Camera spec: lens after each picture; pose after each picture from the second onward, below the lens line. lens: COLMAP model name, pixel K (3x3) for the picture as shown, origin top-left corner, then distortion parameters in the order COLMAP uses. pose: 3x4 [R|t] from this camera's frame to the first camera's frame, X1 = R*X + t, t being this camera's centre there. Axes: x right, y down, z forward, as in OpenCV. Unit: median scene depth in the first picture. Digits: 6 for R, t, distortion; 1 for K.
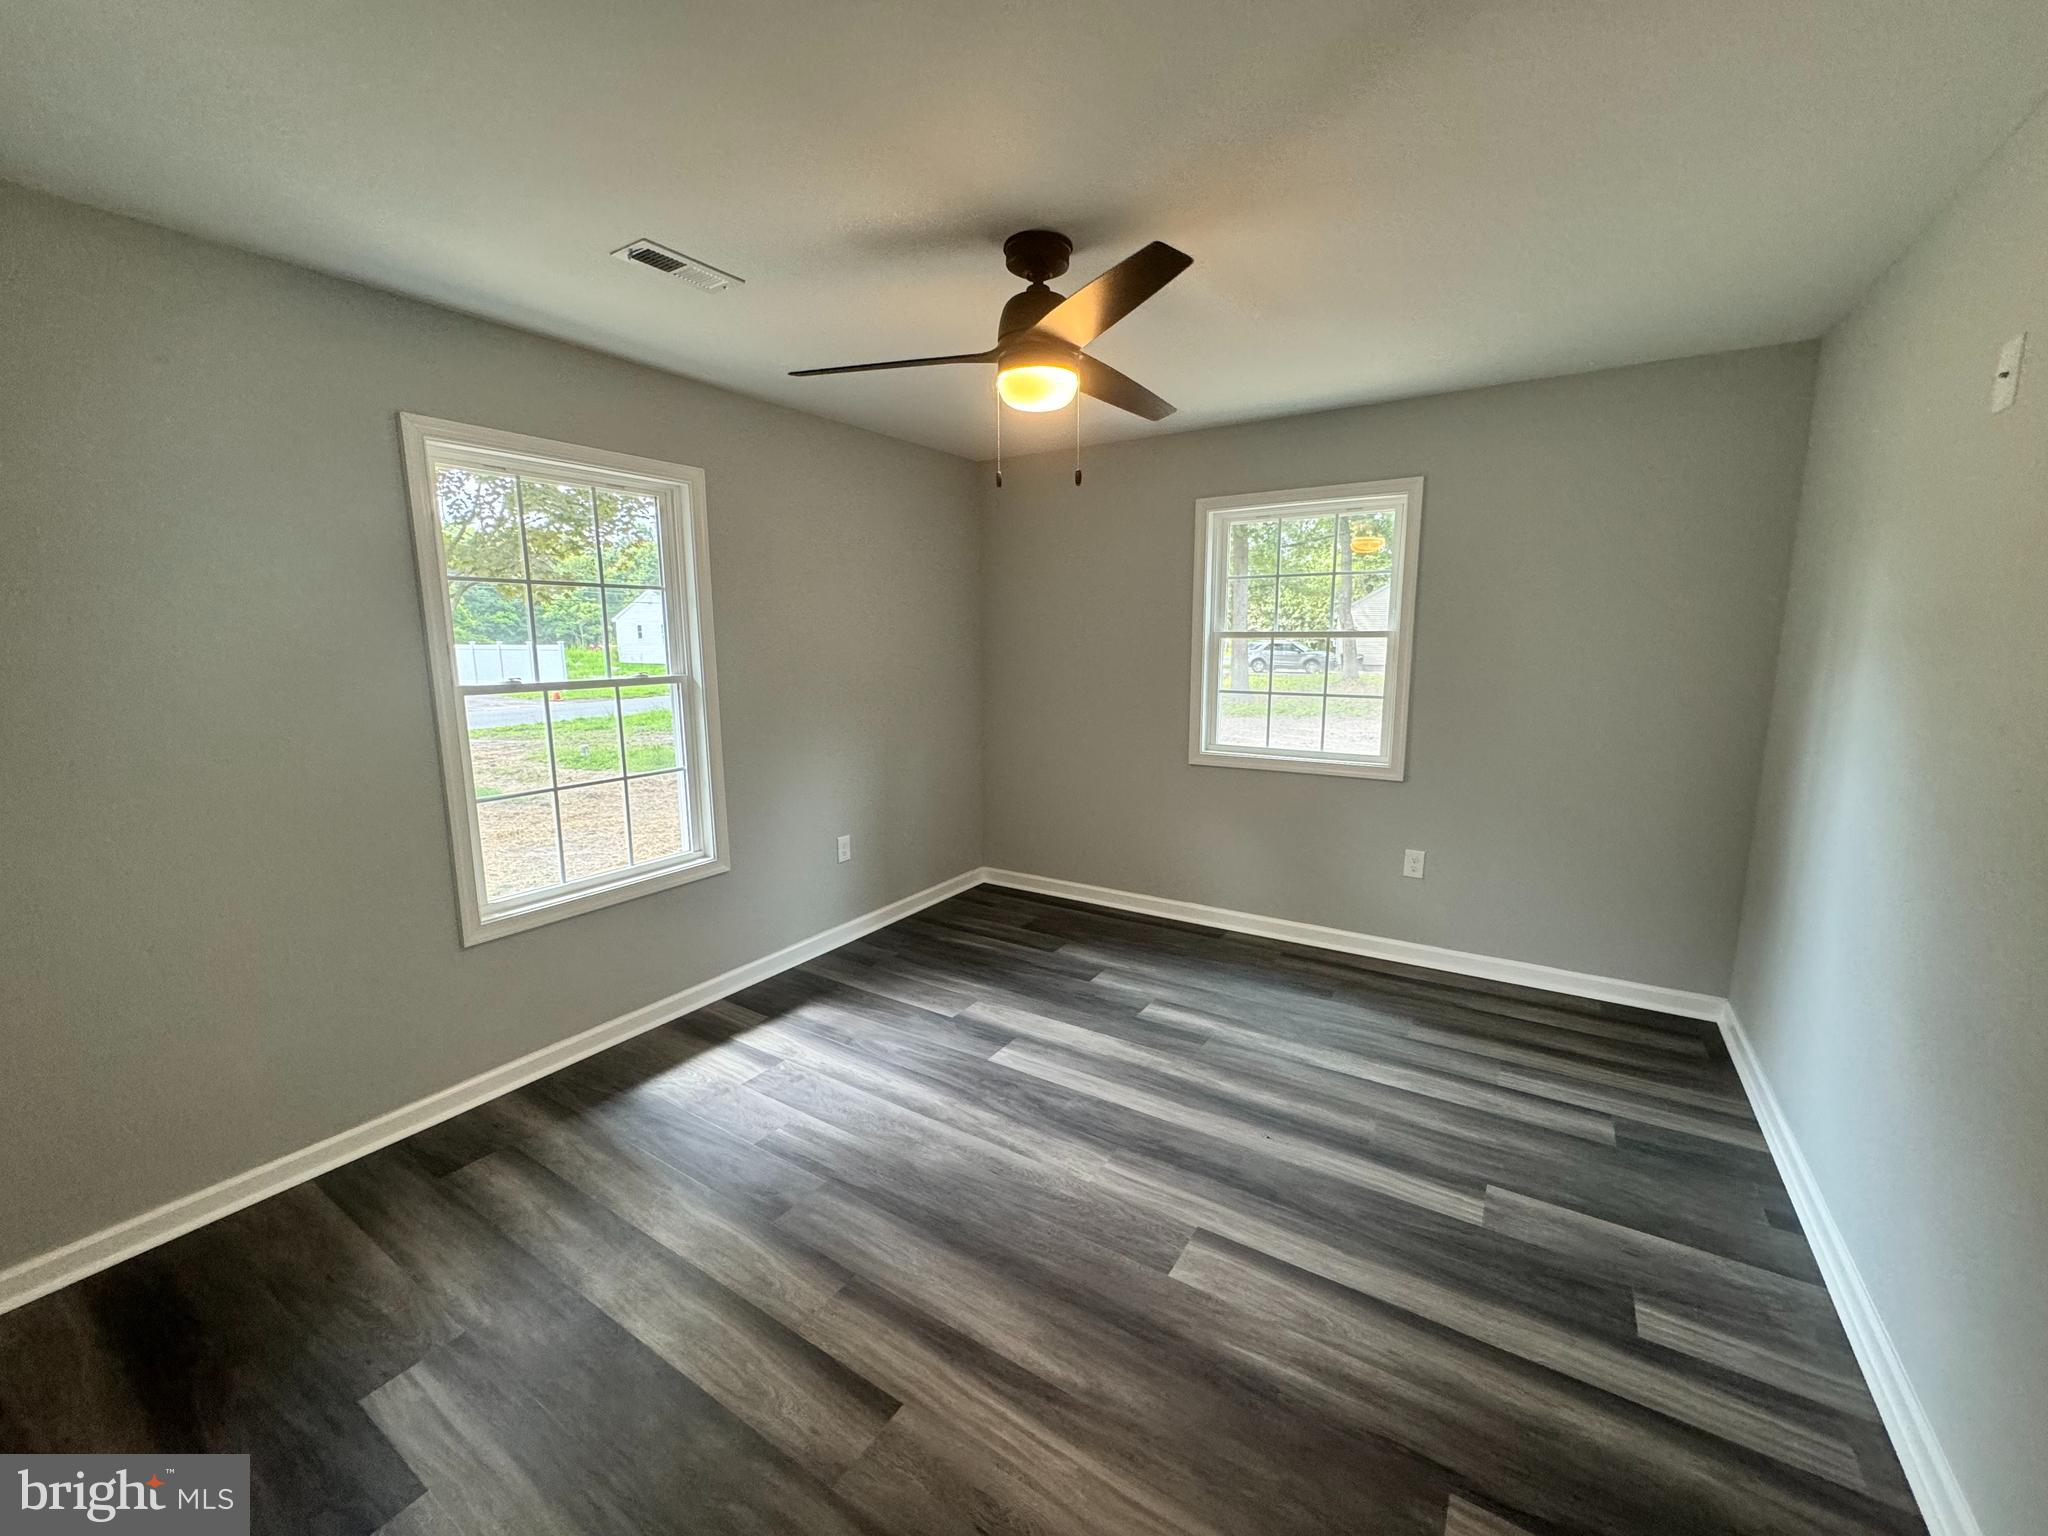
lens RADIAL K [[816.8, 0, 1022.5], [0, 816.8, 767.9], [0, 0, 1]] dist [0.000028, -0.000050]
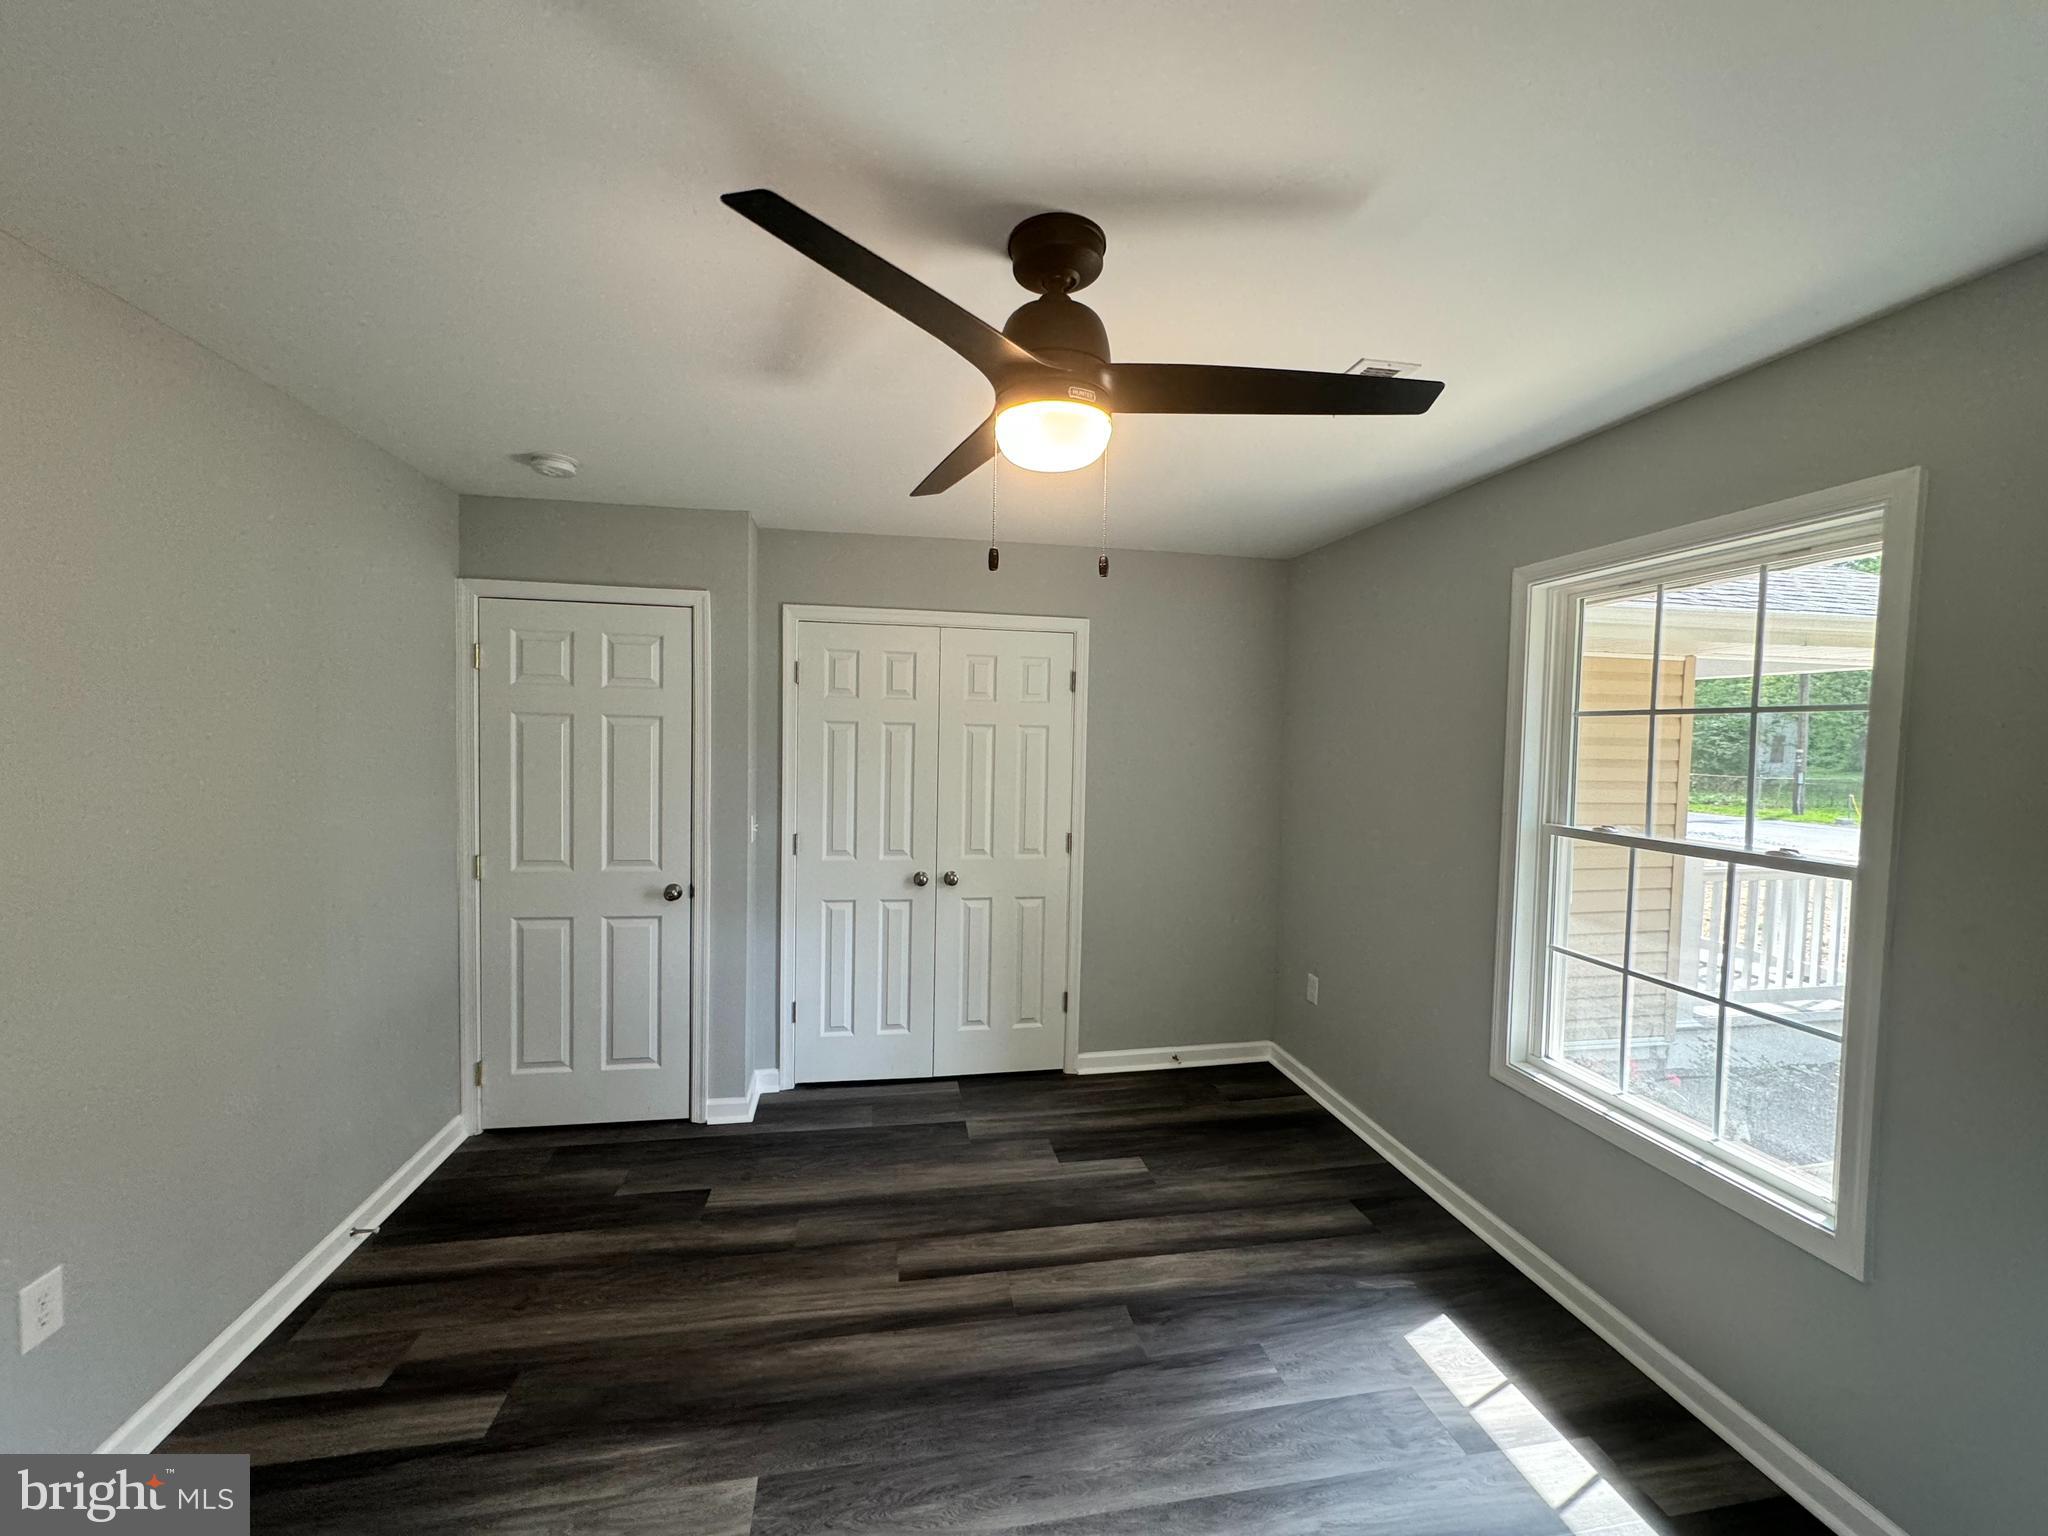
lens RADIAL K [[816.8, 0, 1022.5], [0, 816.8, 767.9], [0, 0, 1]] dist [0.000028, -0.000050]
pose [[-0.731240, 0.020323, -0.681817, 0.513385], [-0.123977, 0.978948, 0.162142, -0.296927], [0.670759, 0.203094, -0.713327, 1.530371]]
